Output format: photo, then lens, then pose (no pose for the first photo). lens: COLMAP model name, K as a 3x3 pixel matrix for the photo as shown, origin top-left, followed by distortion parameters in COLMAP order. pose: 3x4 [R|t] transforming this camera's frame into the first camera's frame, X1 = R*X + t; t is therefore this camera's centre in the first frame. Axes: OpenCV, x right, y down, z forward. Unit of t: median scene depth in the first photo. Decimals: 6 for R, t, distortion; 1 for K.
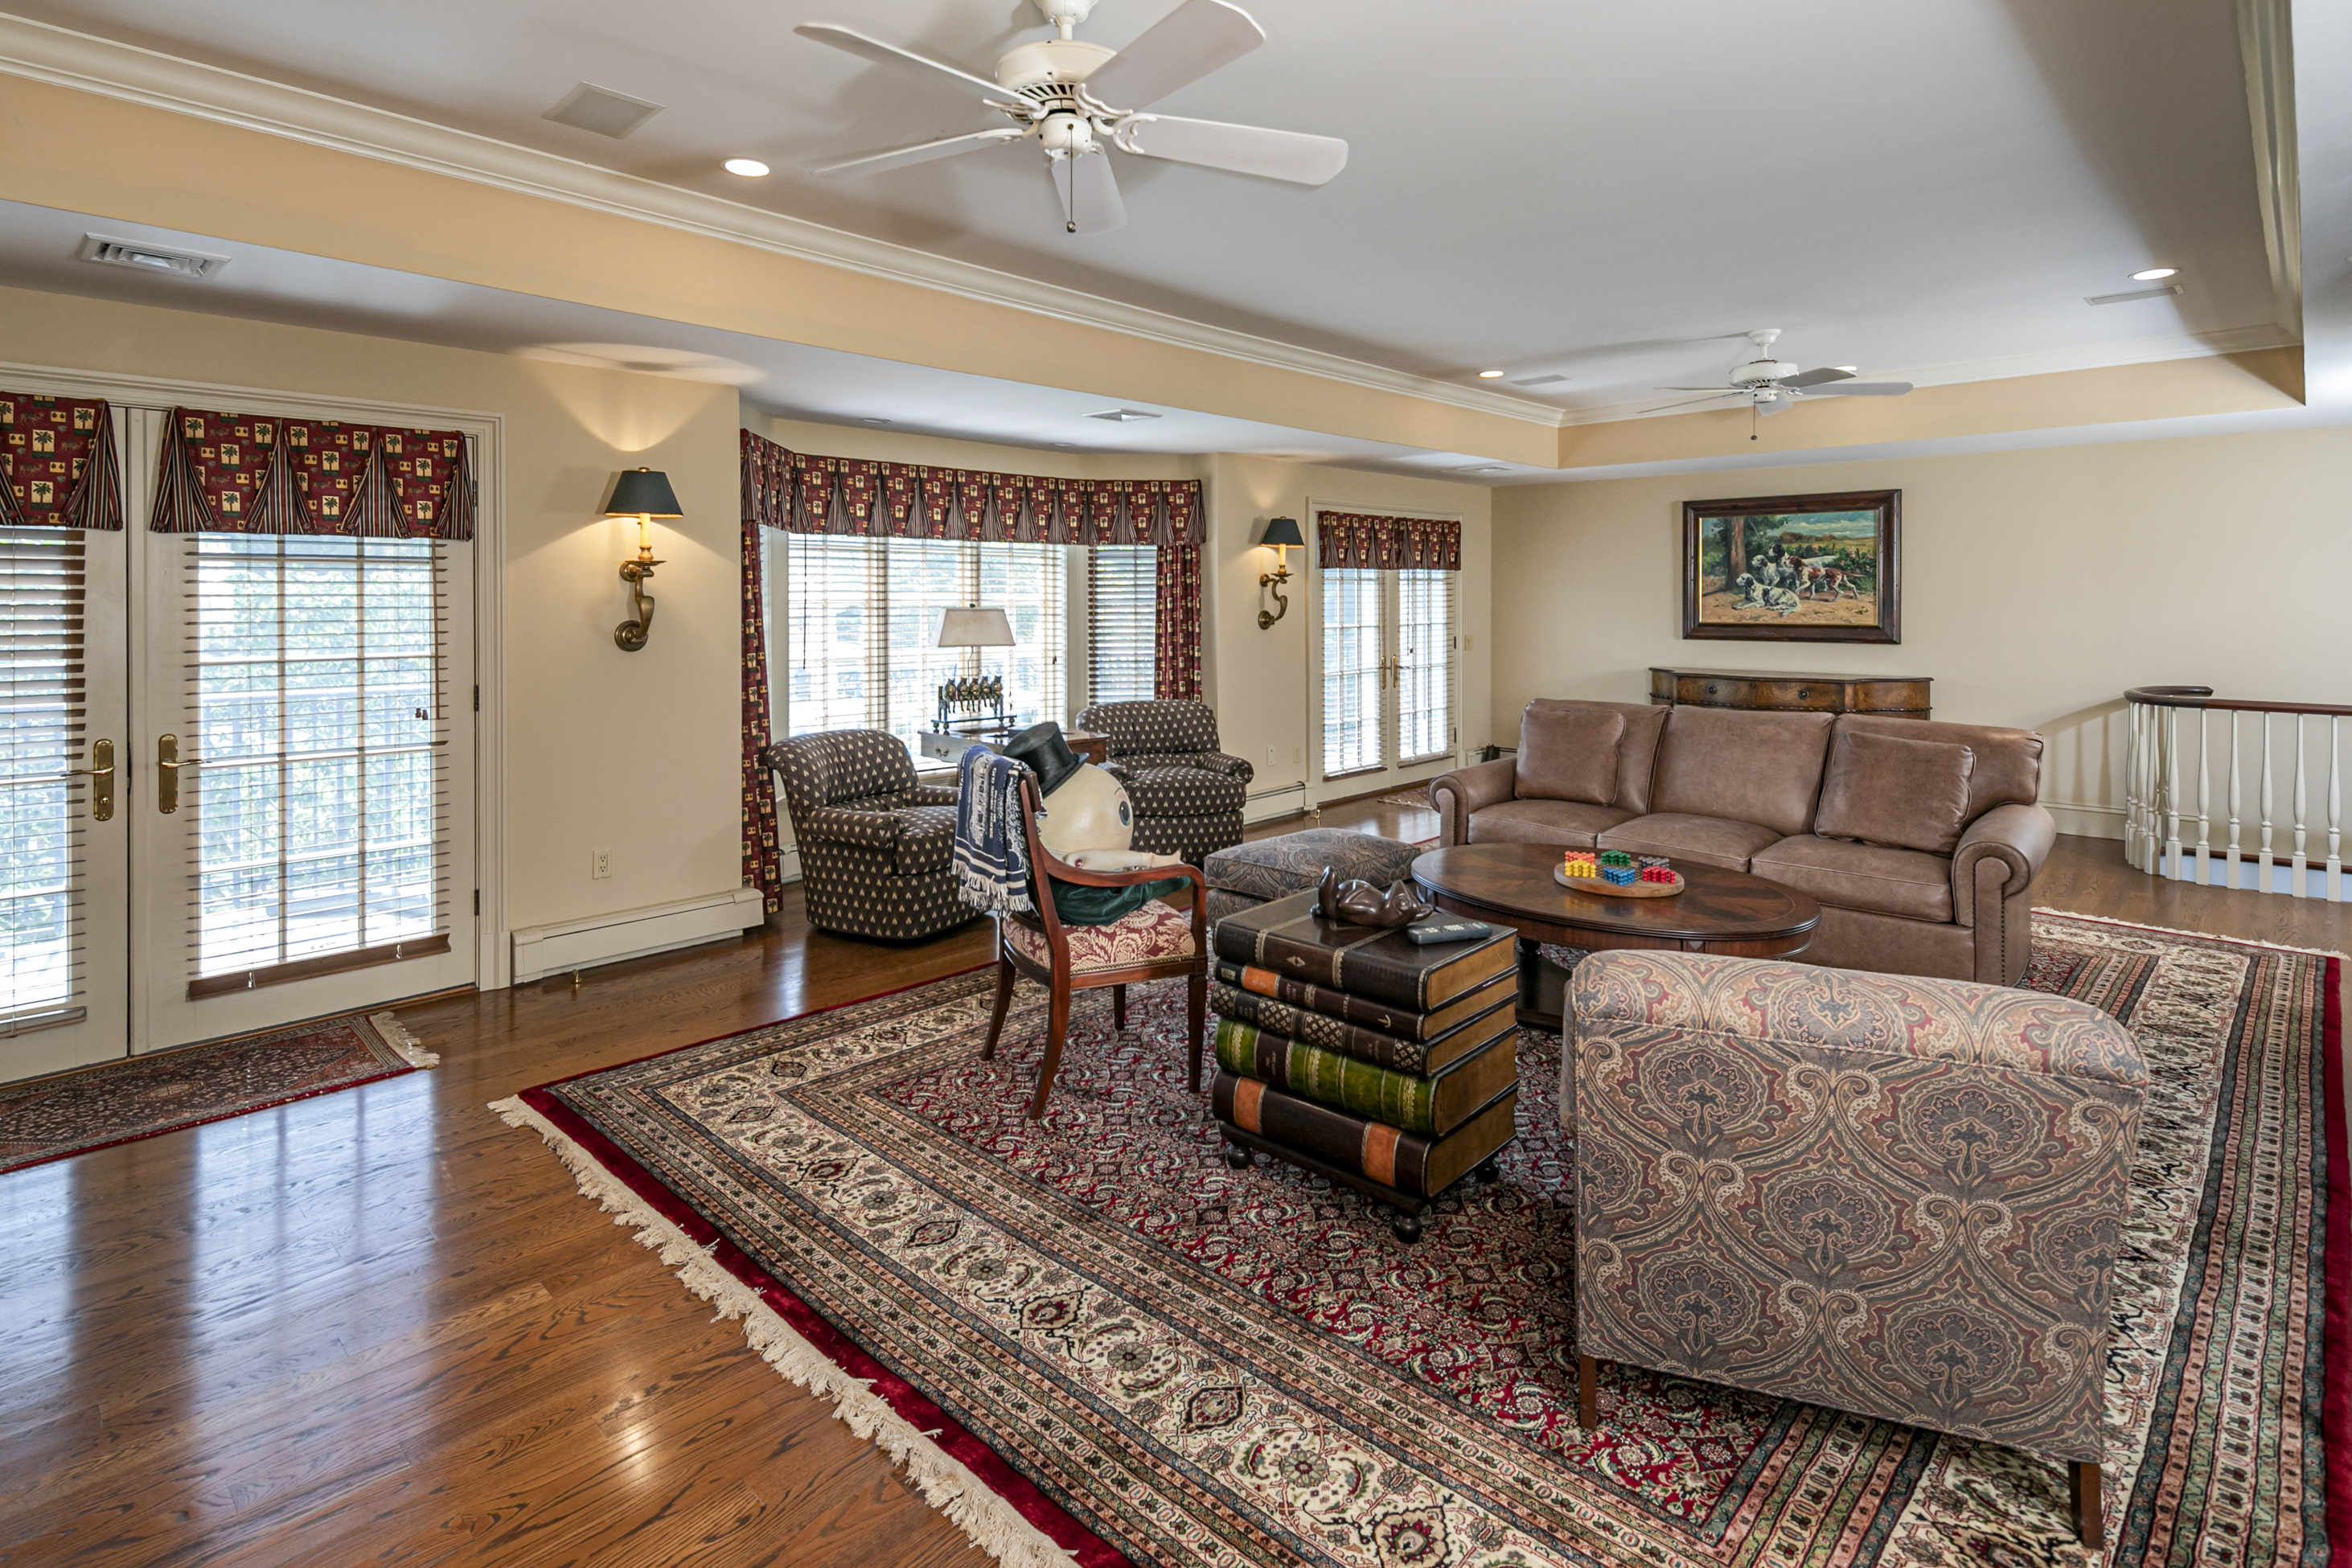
lens RADIAL K [[1162.9, 0, 1185.1], [0, 1162.9, 776.3], [0, 0, 1]] dist [0.017544, -0.003394]
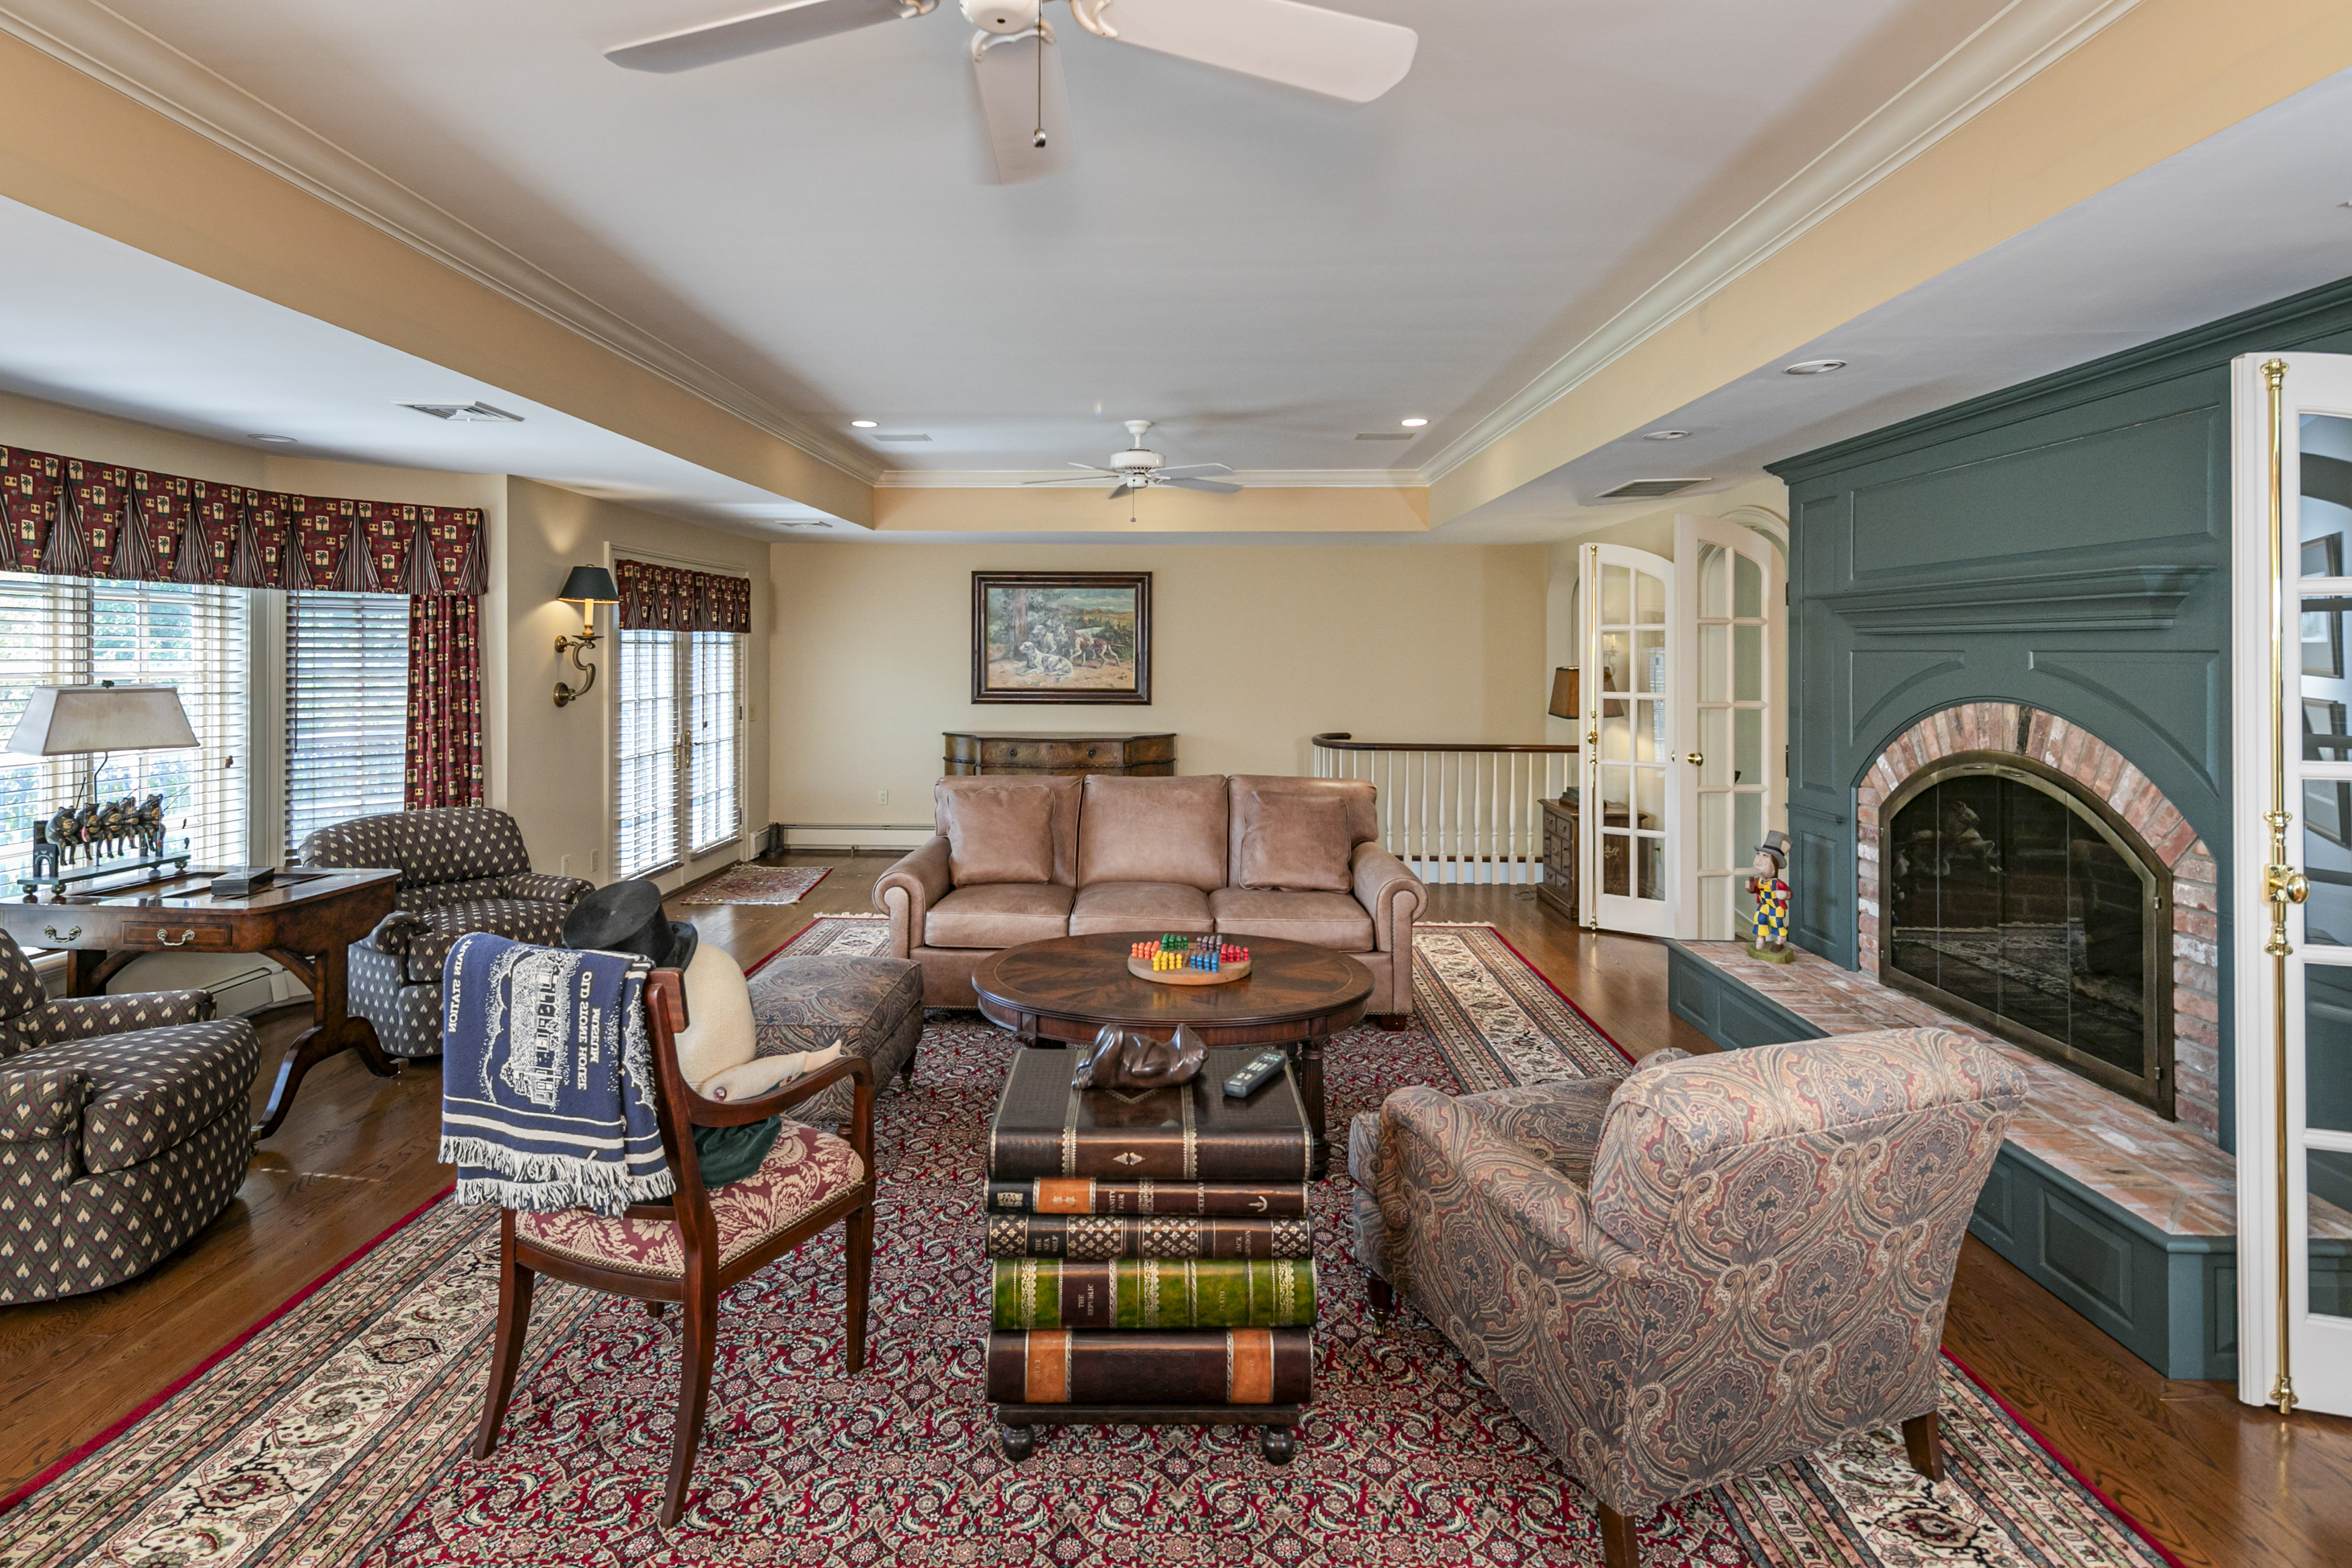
lens RADIAL K [[1162.9, 0, 1176.0], [0, 1162.9, 774.3], [0, 0, 1]] dist [0.017544, -0.003394]
pose [[0.743886, -0.064388, 0.665198, -0.162270], [0.096873, 0.995224, -0.011999, -0.035398], [-0.661248, 0.073365, 0.746571, 0.164924]]
